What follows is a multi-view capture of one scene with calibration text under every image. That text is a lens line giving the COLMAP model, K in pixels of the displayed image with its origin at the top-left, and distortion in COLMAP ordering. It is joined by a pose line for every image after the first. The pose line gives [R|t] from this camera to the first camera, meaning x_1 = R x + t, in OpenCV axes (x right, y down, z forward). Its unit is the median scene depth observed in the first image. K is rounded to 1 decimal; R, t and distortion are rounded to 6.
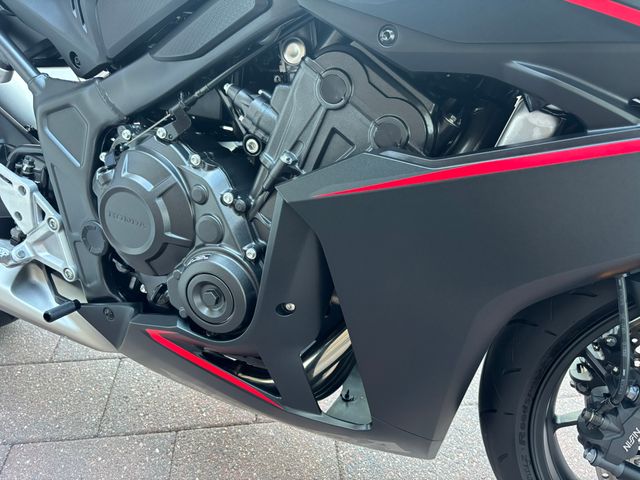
lens RADIAL K [[482.2, 0, 318.4], [0, 482.2, 242.9], [0, 0, 1]] dist [0.040872, -0.056289]
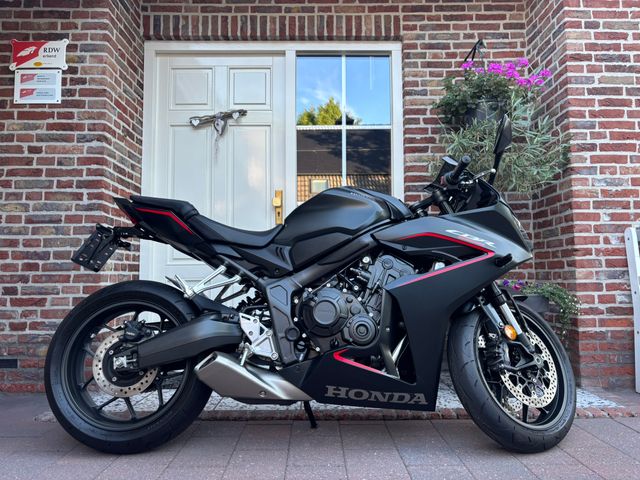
lens RADIAL K [[482.2, 0, 318.4], [0, 482.2, 242.9], [0, 0, 1]] dist [0.040872, -0.056289]
pose [[0.918169, 0.003228, 0.396175, -1.592084], [0.234638, 0.801305, -0.550323, 1.209213], [-0.319233, 0.598248, 0.734976, -1.340723]]
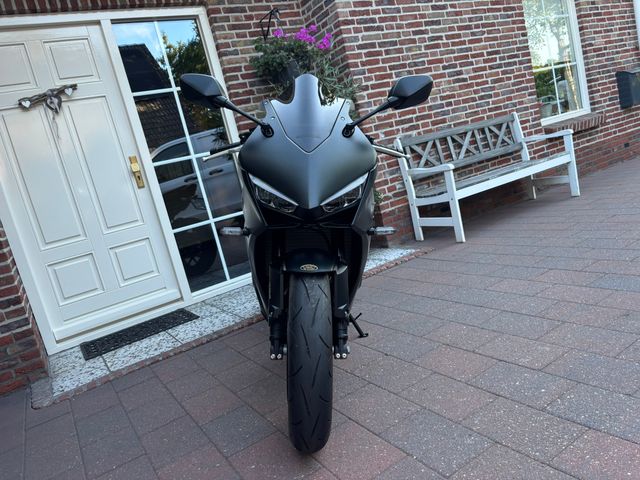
lens RADIAL K [[477.9, 0, 322.0], [0, 477.9, 240.2], [0, 0, 1]] dist [0.006943, 0.005623]
pose [[0.561760, -0.286491, 0.776111, -3.450353], [0.634187, 0.751549, -0.181609, 0.927407], [-0.531256, 0.594220, 0.603879, -1.728387]]
